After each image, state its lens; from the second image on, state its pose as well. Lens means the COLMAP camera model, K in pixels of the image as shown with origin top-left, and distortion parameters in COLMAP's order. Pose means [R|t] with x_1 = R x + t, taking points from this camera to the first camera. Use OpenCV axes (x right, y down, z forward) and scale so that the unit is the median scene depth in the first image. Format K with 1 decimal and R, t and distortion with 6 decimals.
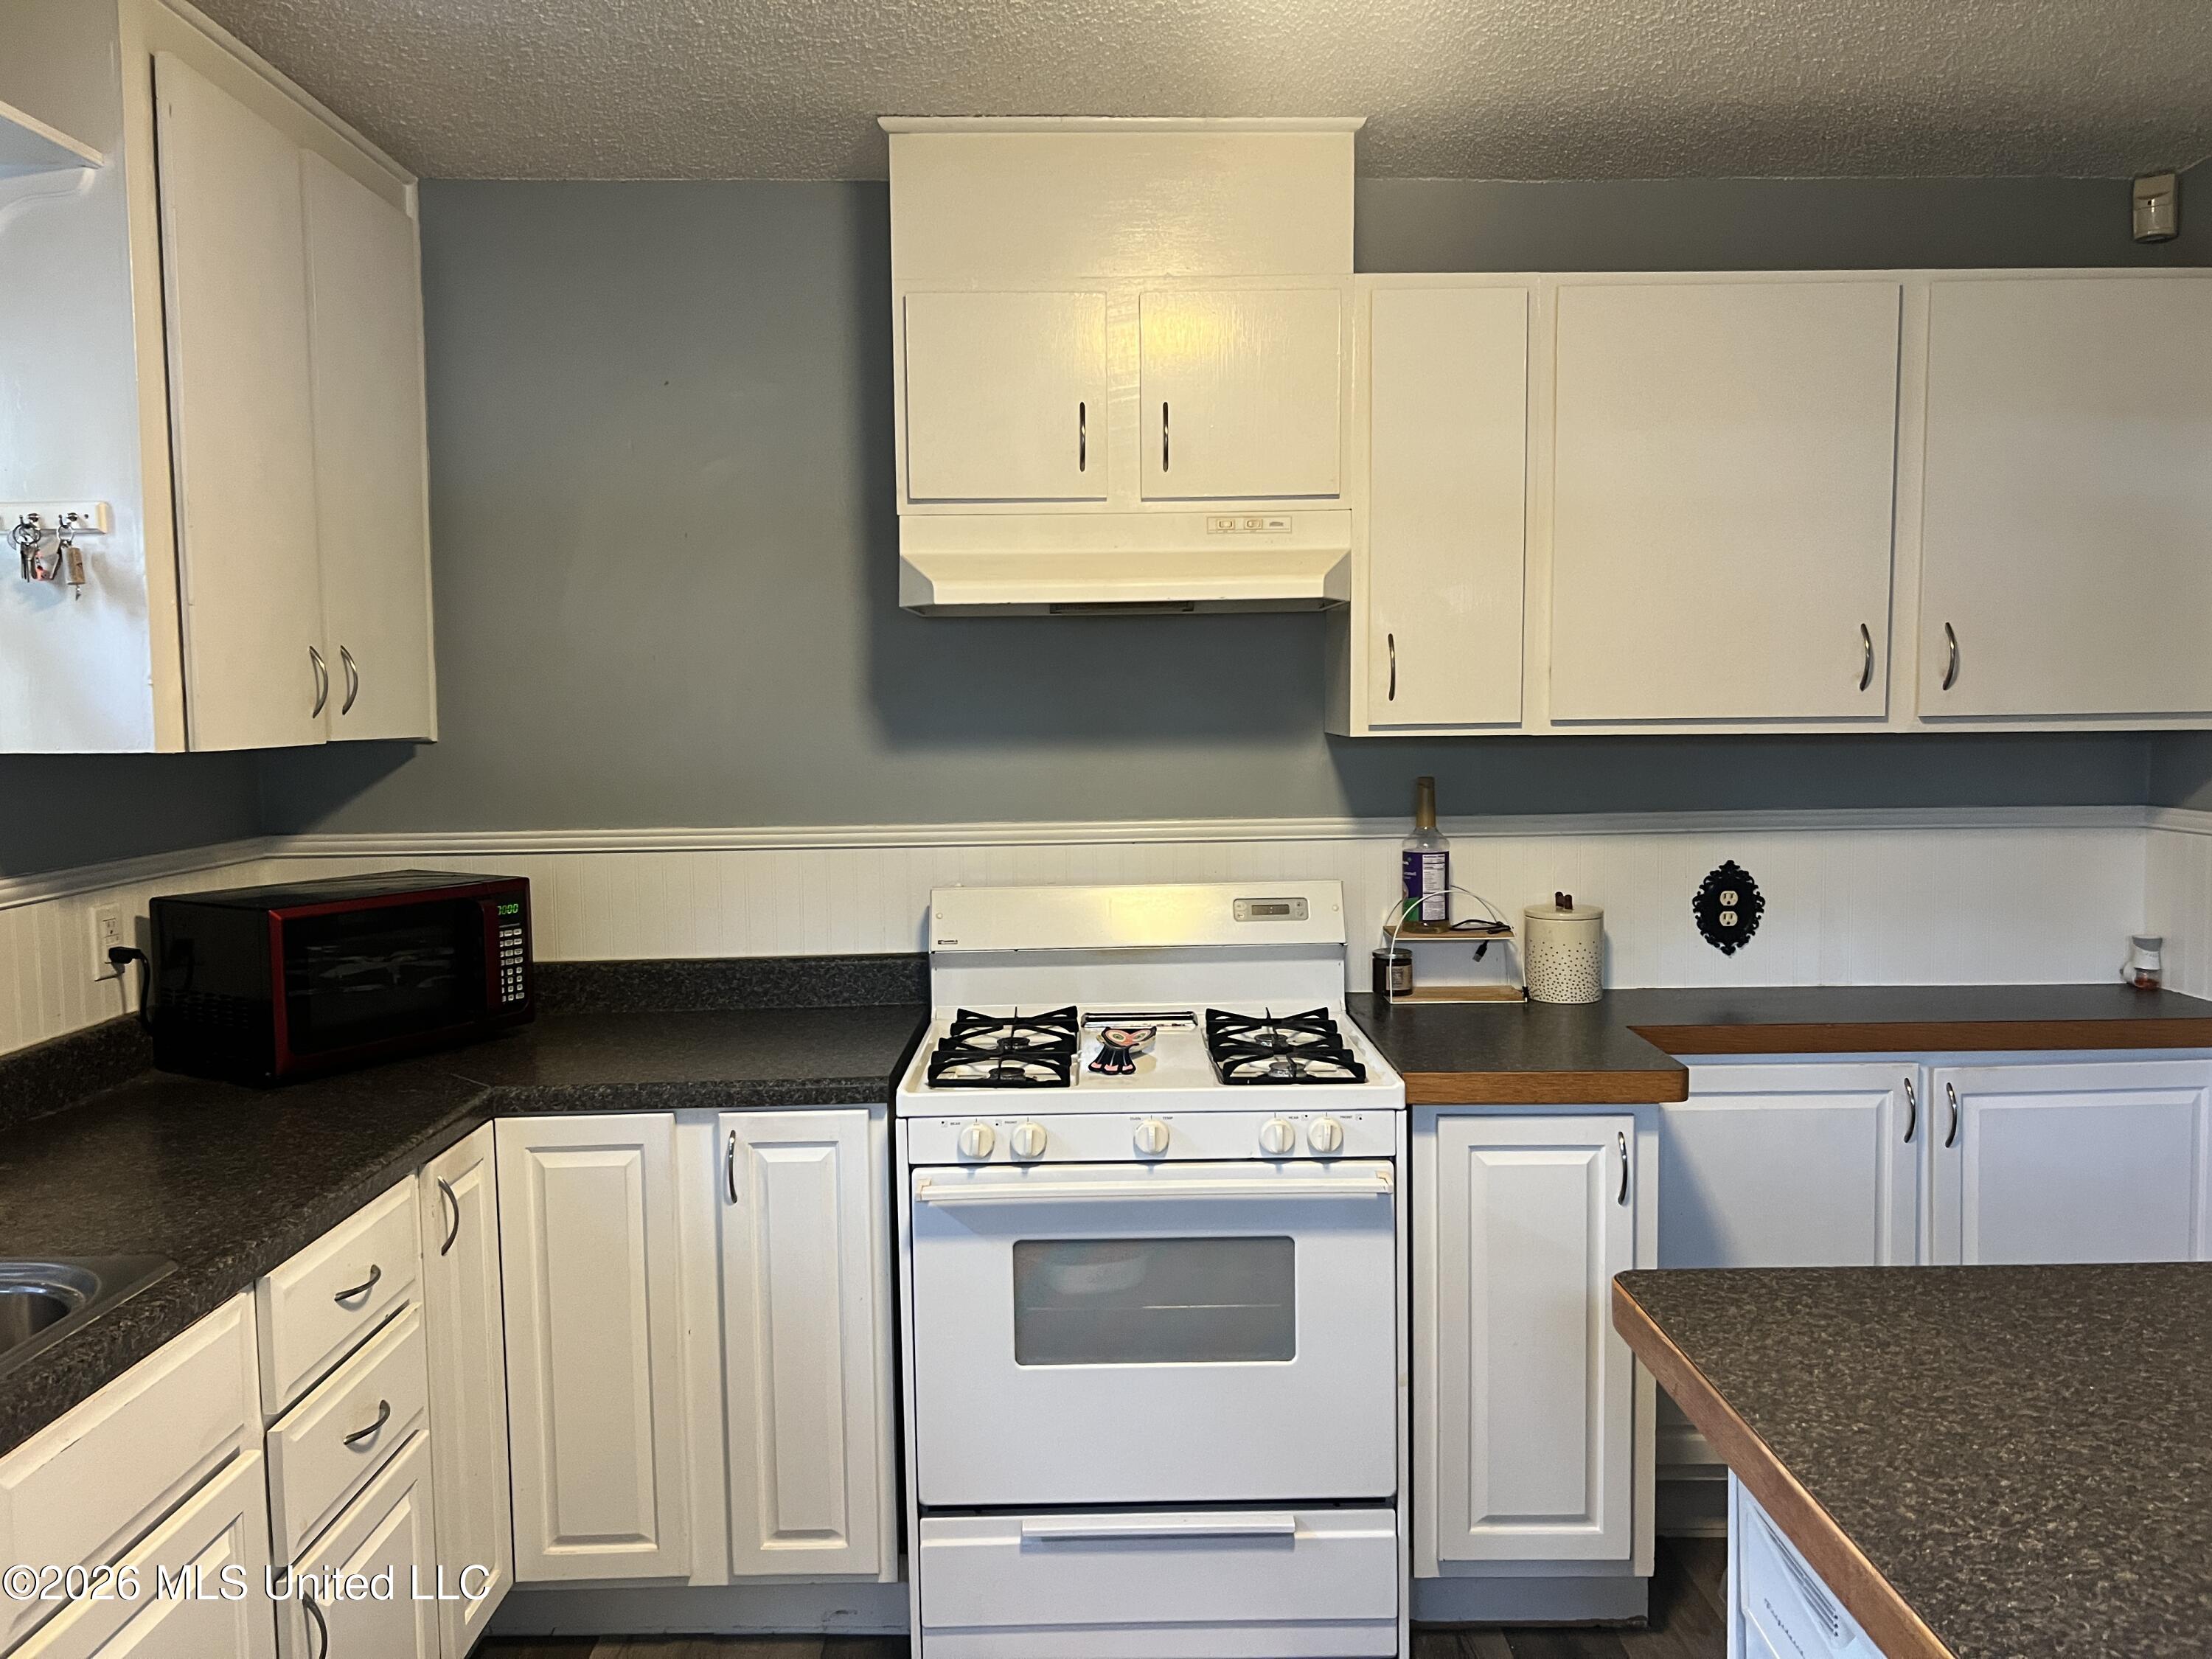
lens RADIAL K [[1661.5, 0, 1095.0], [0, 1661.5, 825.6], [0, 0, 1]] dist [0.061288, -0.070069]
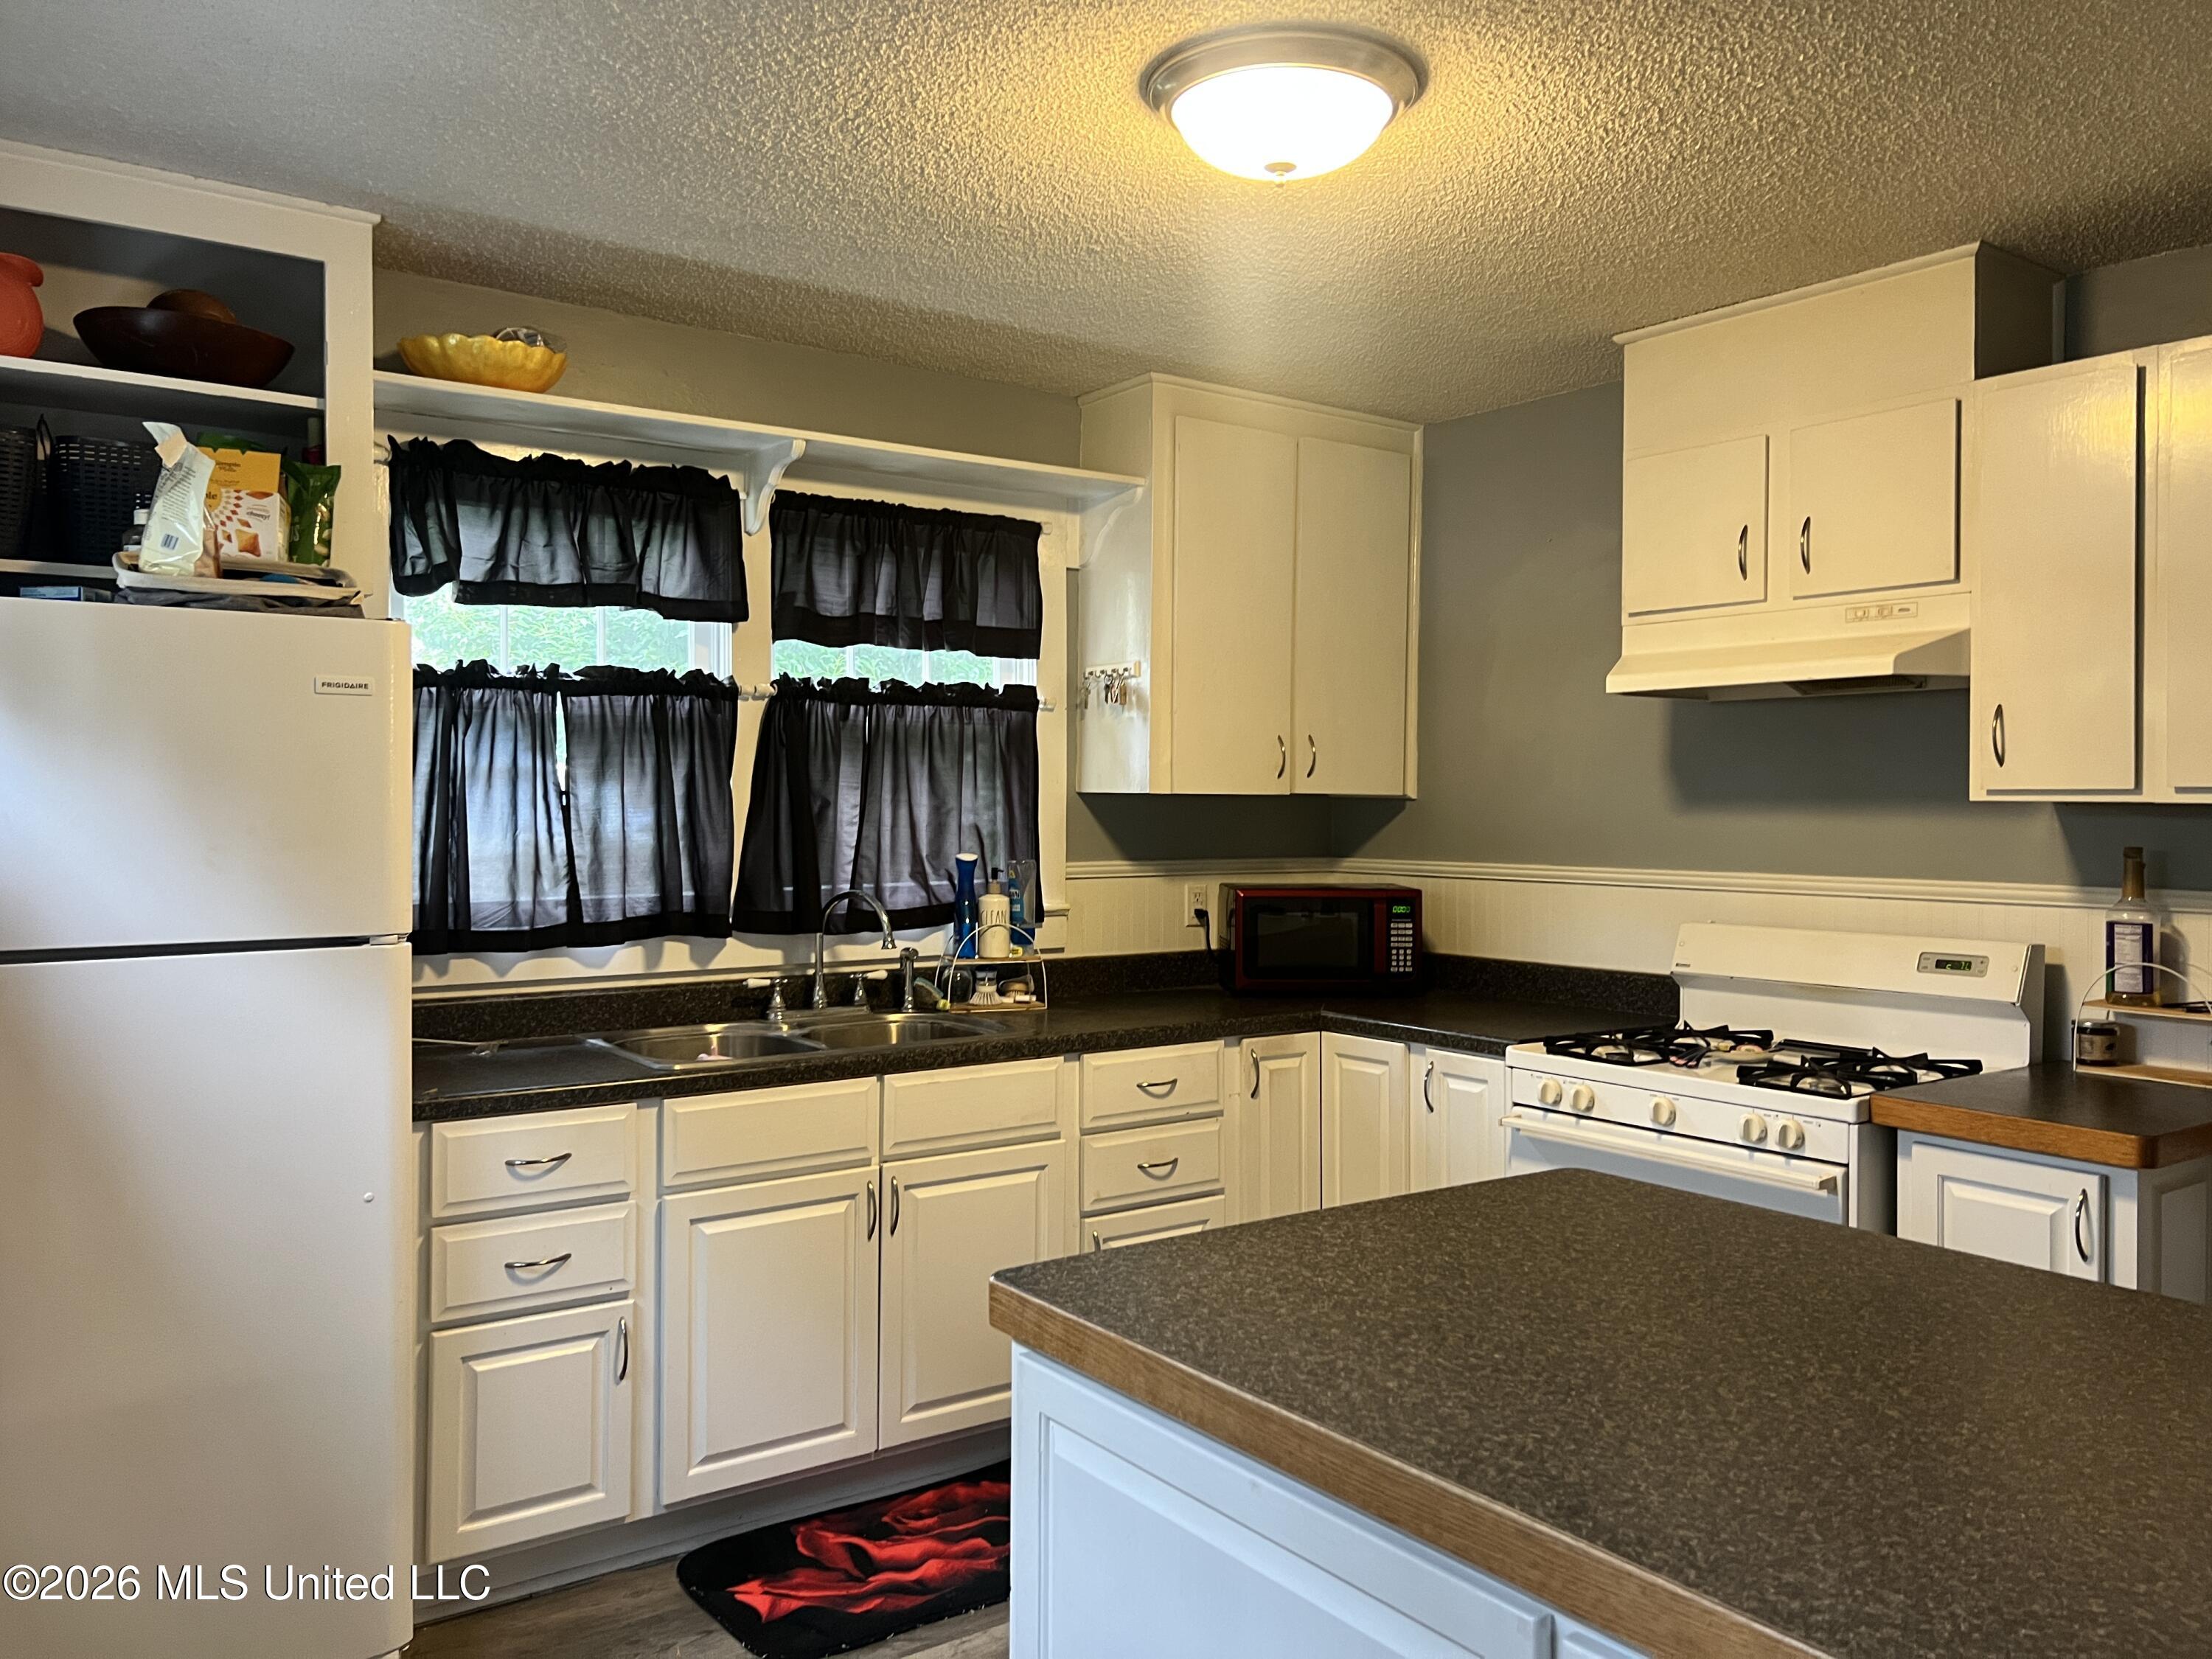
lens RADIAL K [[1661.5, 0, 1126.6], [0, 1661.5, 810.7], [0, 0, 1]] dist [0.061288, -0.070069]
pose [[0.585799, 0.020101, -0.810207, 0.719613], [-0.076096, 0.996640, -0.030293, 0.027297], [0.806876, 0.079399, 0.585361, -0.071290]]
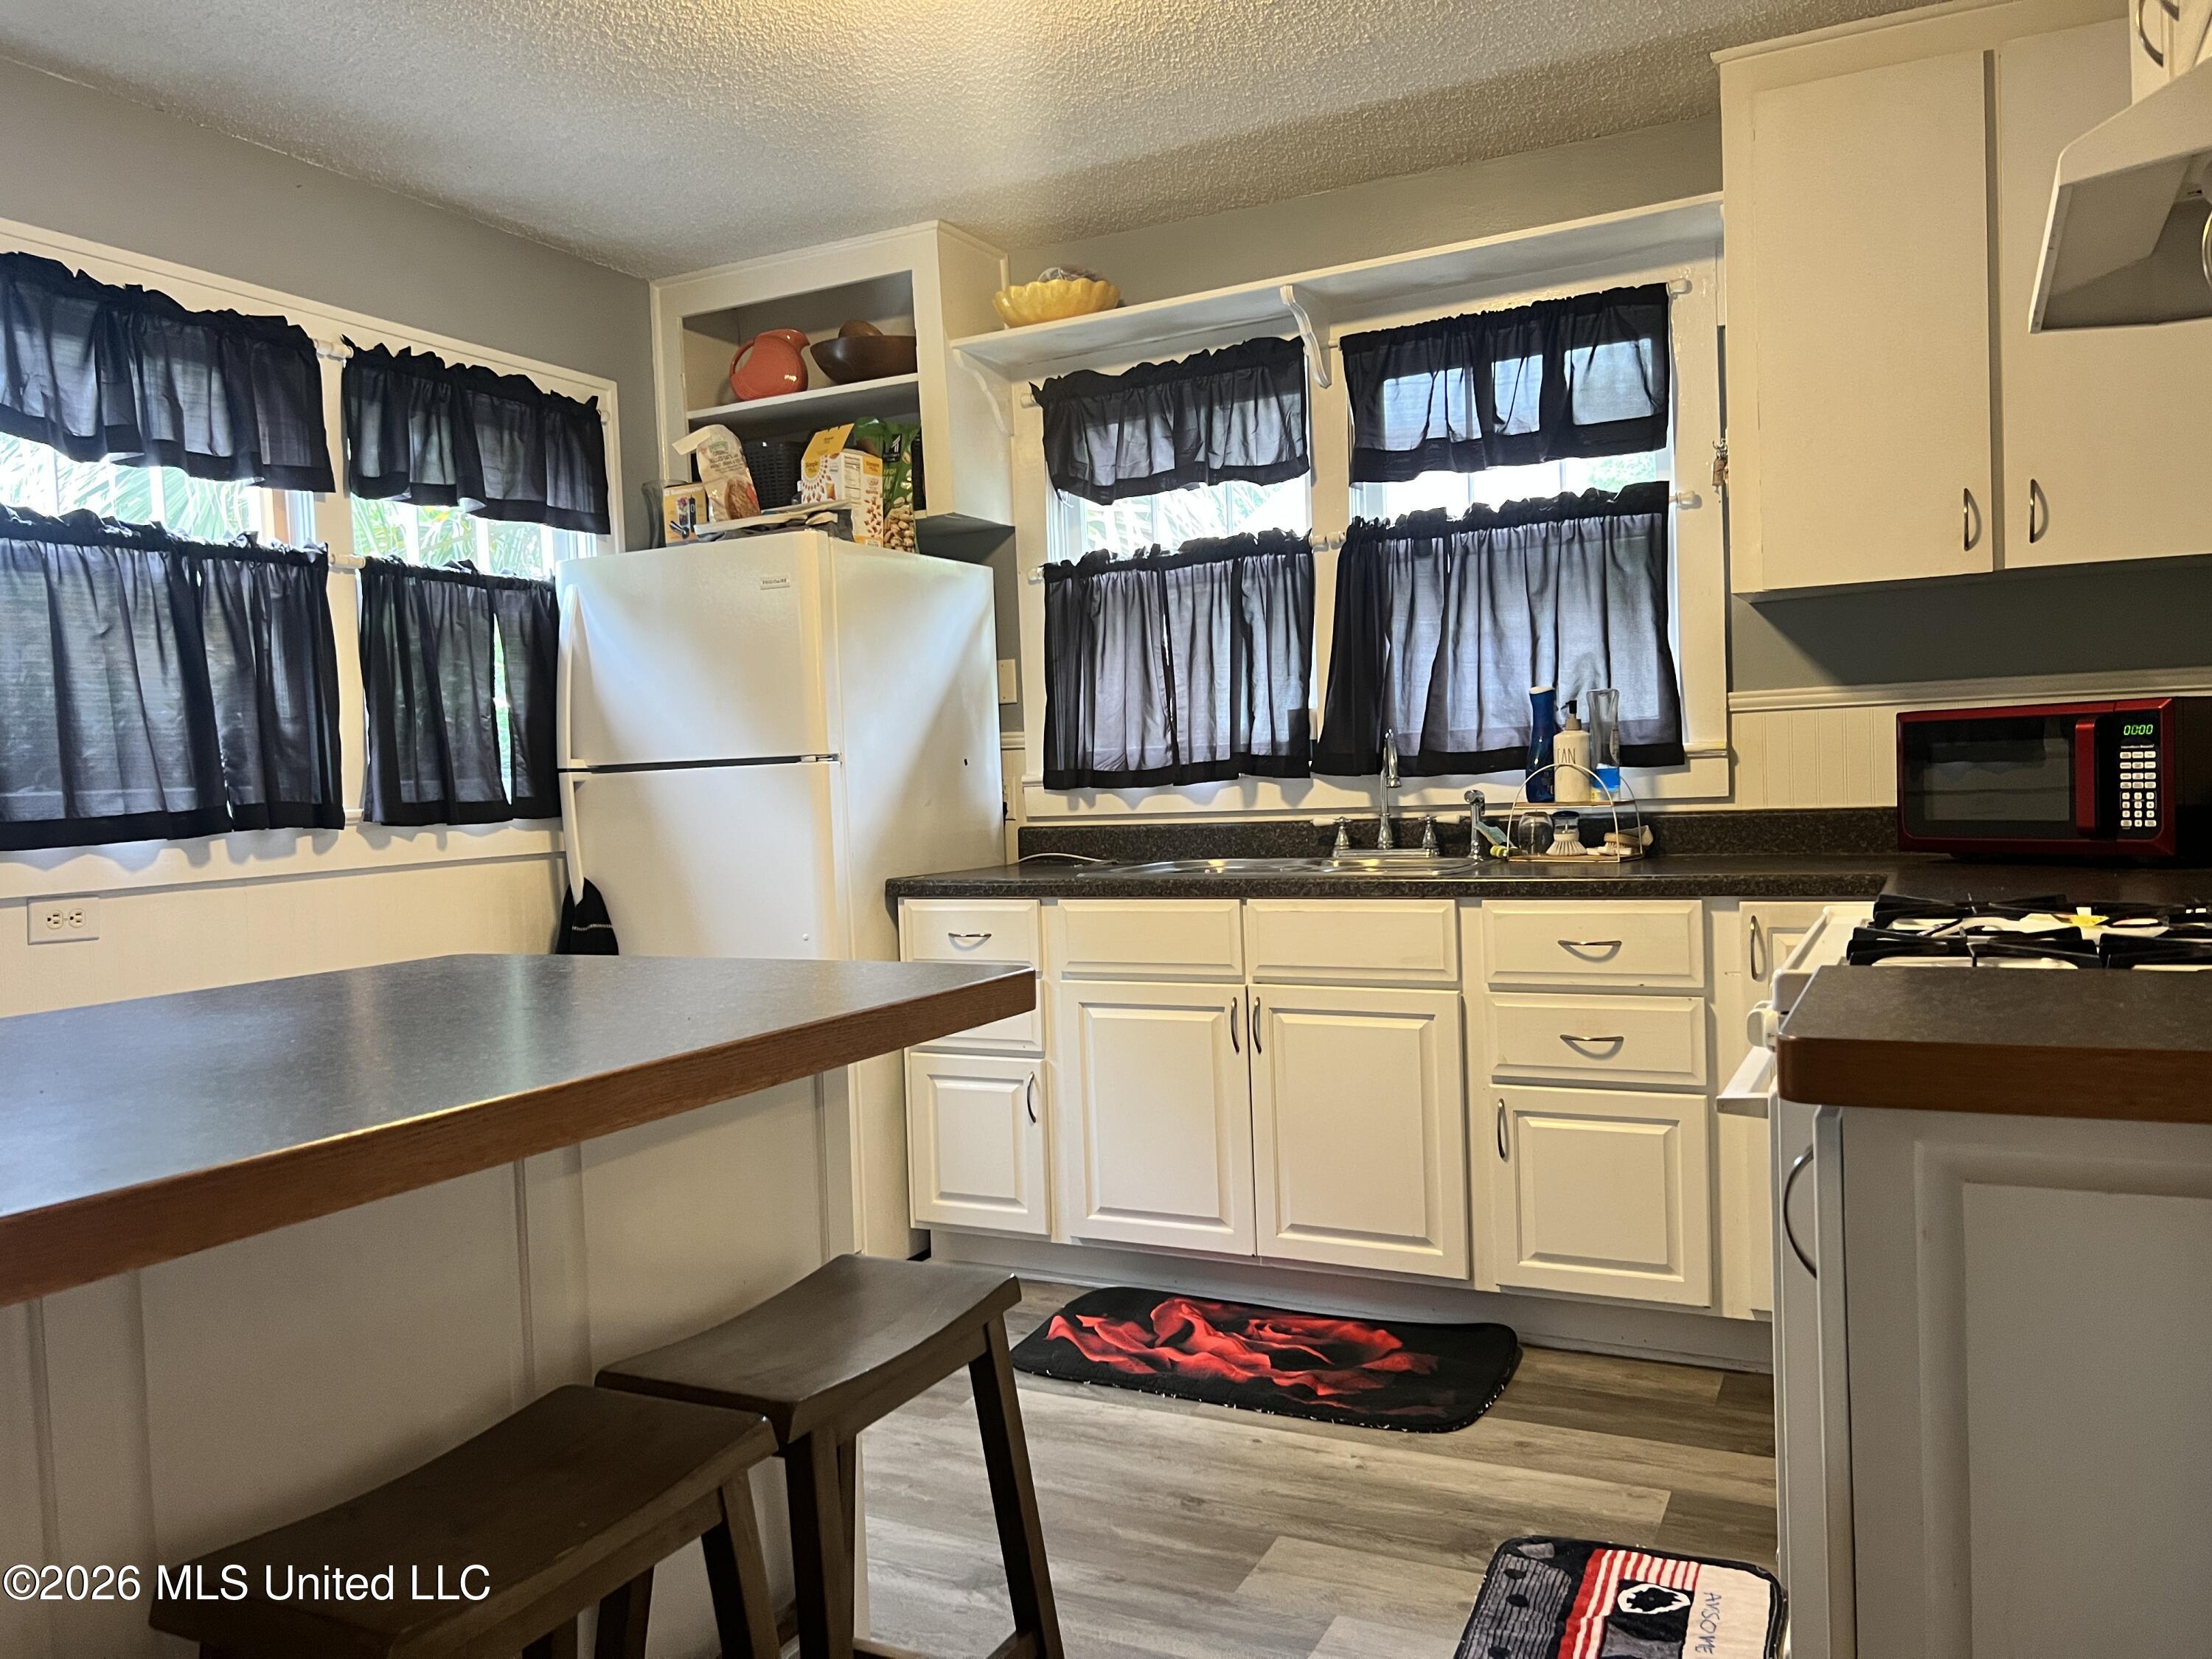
lens RADIAL K [[1661.5, 0, 1092.1], [0, 1661.5, 840.4], [0, 0, 1]] dist [0.061288, -0.070069]
pose [[-0.455376, 0.065868, -0.887859, 0.790732], [-0.025727, 0.995869, 0.087076, 0.046379], [0.889928, 0.062494, -0.451800, 0.933622]]
